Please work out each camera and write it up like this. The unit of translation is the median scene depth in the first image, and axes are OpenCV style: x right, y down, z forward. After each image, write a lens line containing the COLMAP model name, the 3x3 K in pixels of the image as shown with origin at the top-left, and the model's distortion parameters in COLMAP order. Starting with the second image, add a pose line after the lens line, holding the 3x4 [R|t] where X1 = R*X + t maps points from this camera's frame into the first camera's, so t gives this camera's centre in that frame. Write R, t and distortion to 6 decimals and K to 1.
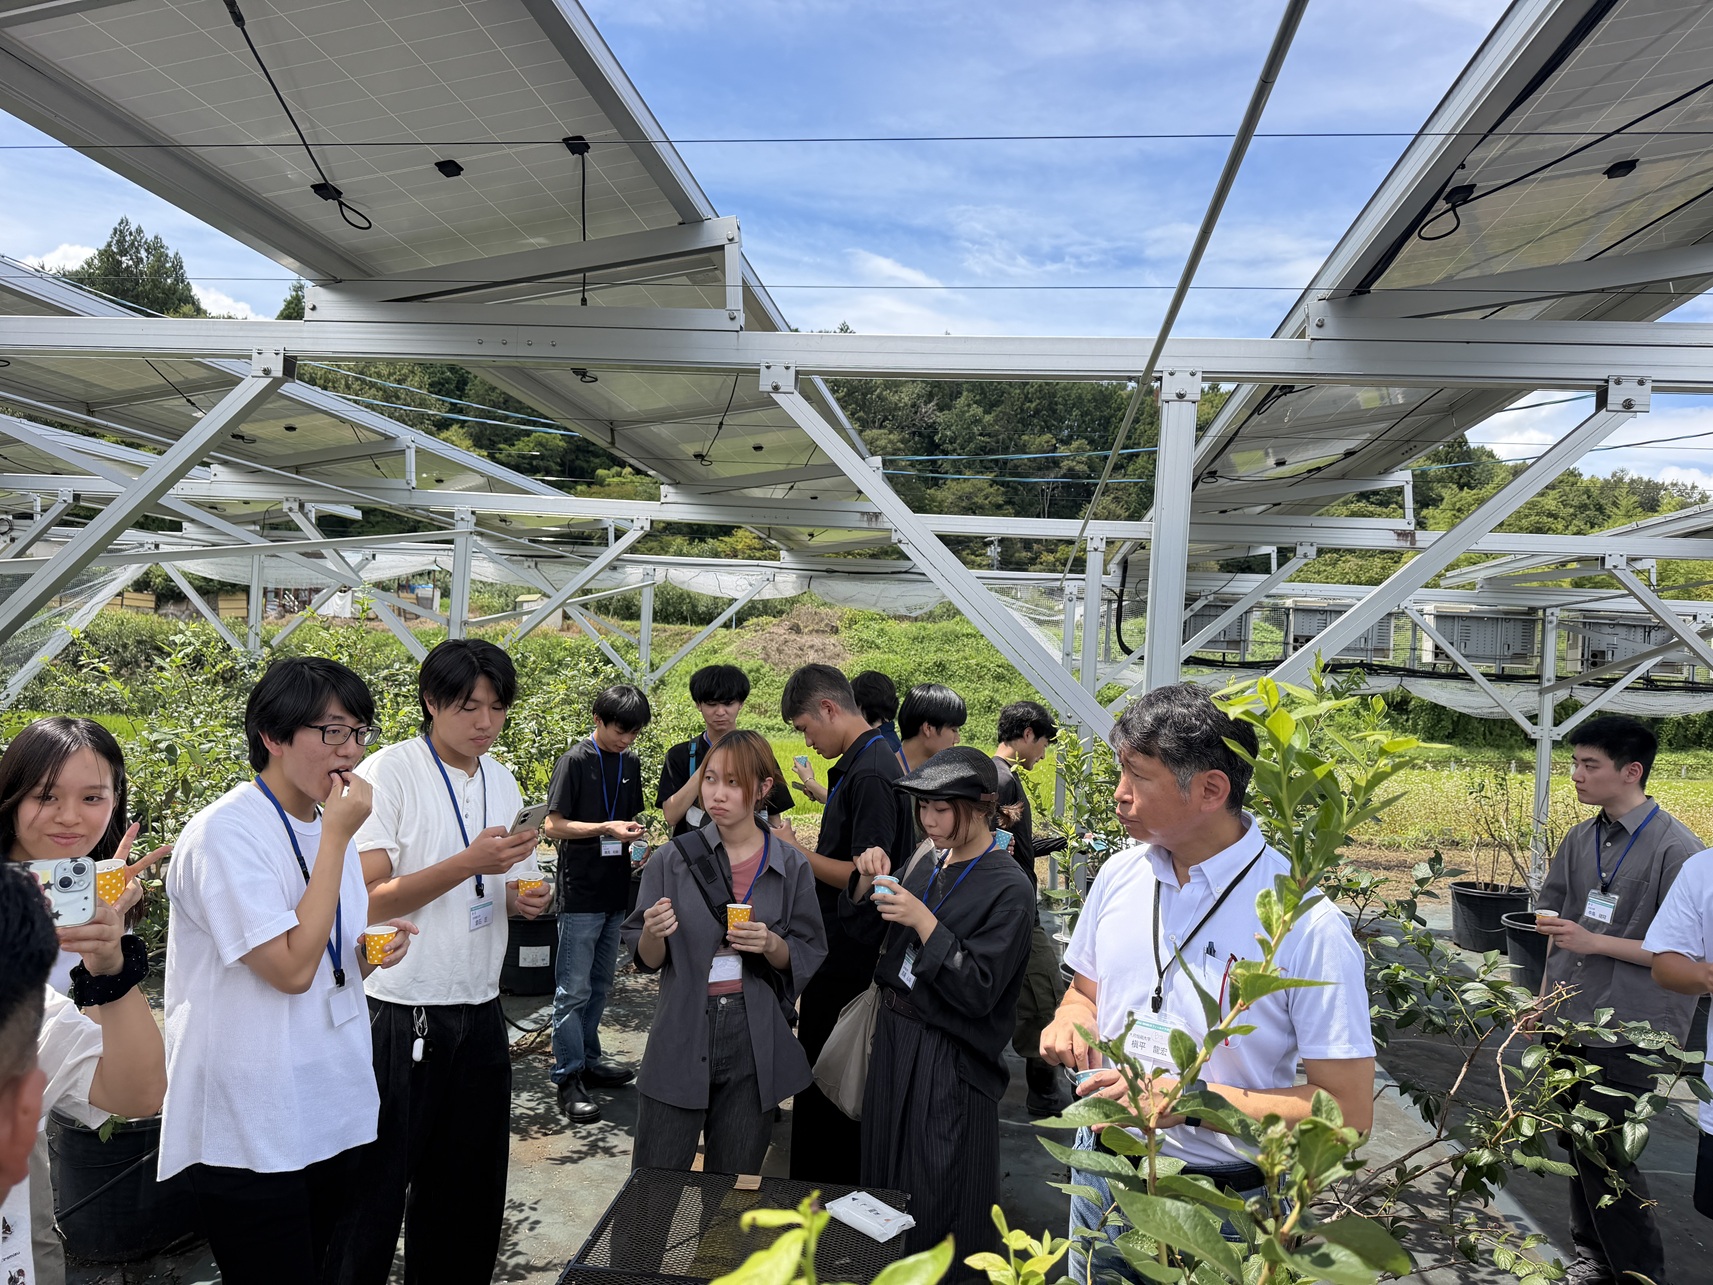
lens RADIAL K [[1343.7, 0, 856.5], [0, 1343.7, 642.5], [0, 0, 1]] dist [0.067761, -0.010407]
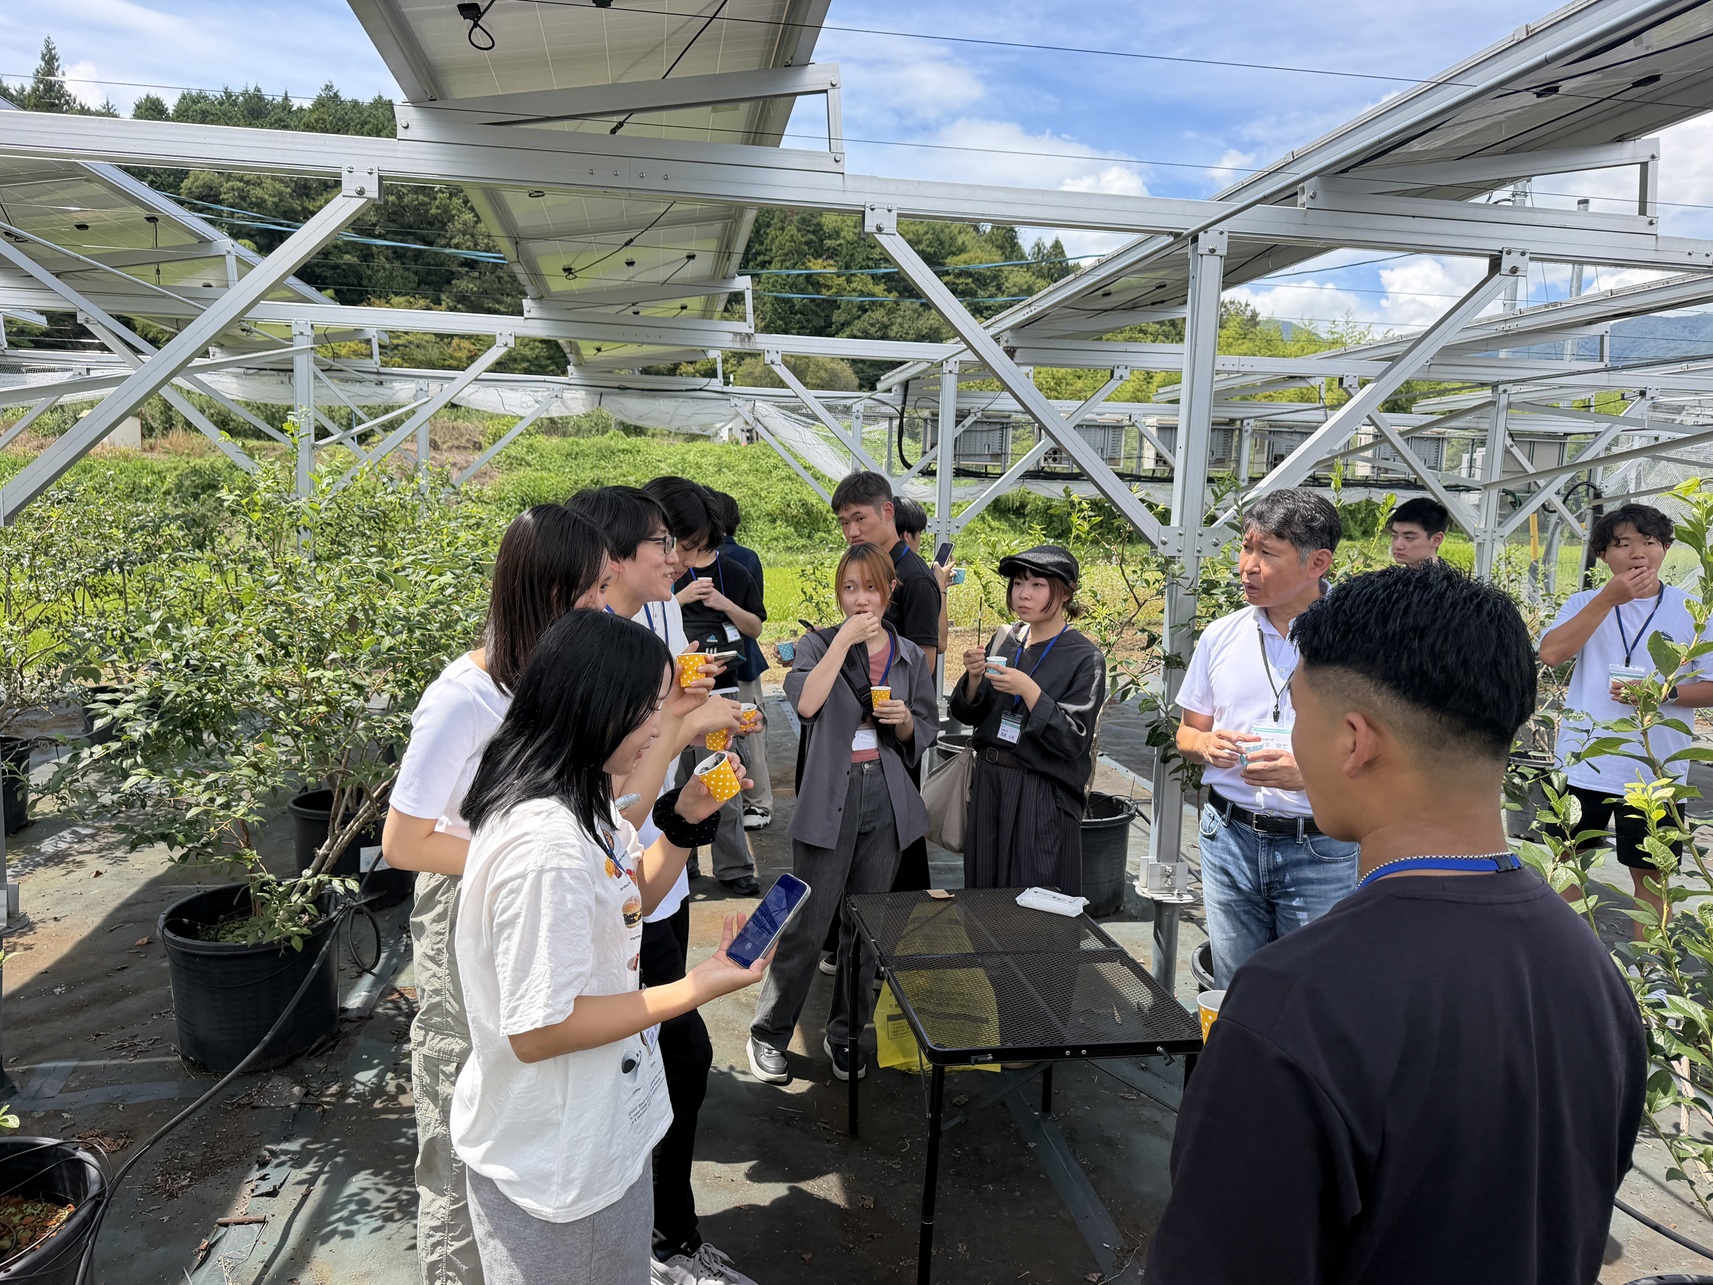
lens RADIAL K [[1365.4, 0, 890.9], [0, 1365.4, 673.5], [0, 0, 1]] dist [0.220924, -0.488270]
pose [[0.939682, -0.071282, 0.334539, -0.199060], [0.018272, 0.987109, 0.159005, -0.004252], [-0.341561, -0.143301, 0.928871, -0.050386]]
